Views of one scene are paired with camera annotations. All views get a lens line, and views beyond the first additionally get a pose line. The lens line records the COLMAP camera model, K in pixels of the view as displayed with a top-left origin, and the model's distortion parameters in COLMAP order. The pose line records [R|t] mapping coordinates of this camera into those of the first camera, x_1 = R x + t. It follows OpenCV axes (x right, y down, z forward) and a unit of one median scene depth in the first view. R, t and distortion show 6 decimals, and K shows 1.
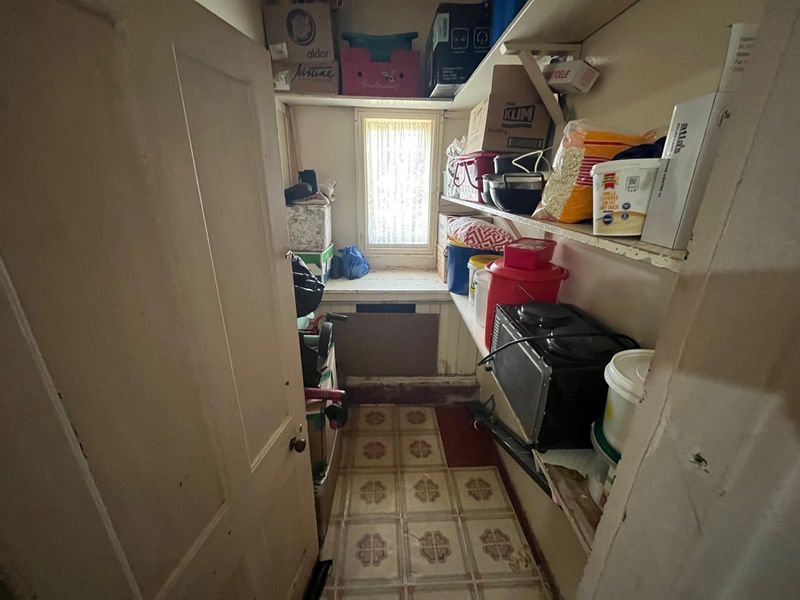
lens RADIAL K [[325.8, 0, 400.5], [0, 325.8, 300.0], [0, 0, 1]] dist [0.001233, -0.000336]
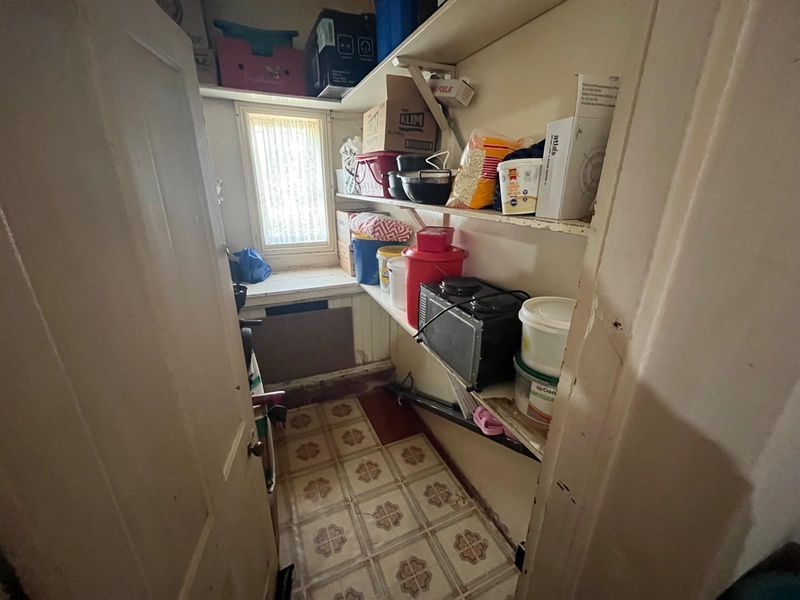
lens RADIAL K [[325.8, 0, 400.9], [0, 325.8, 300.2], [0, 0, 1]] dist [0.001233, -0.000336]
pose [[0.928919, -0.130207, 0.346634, -0.137289], [0.130199, 0.991211, 0.023421, 0.027826], [-0.346637, 0.023375, 0.937708, -0.047704]]
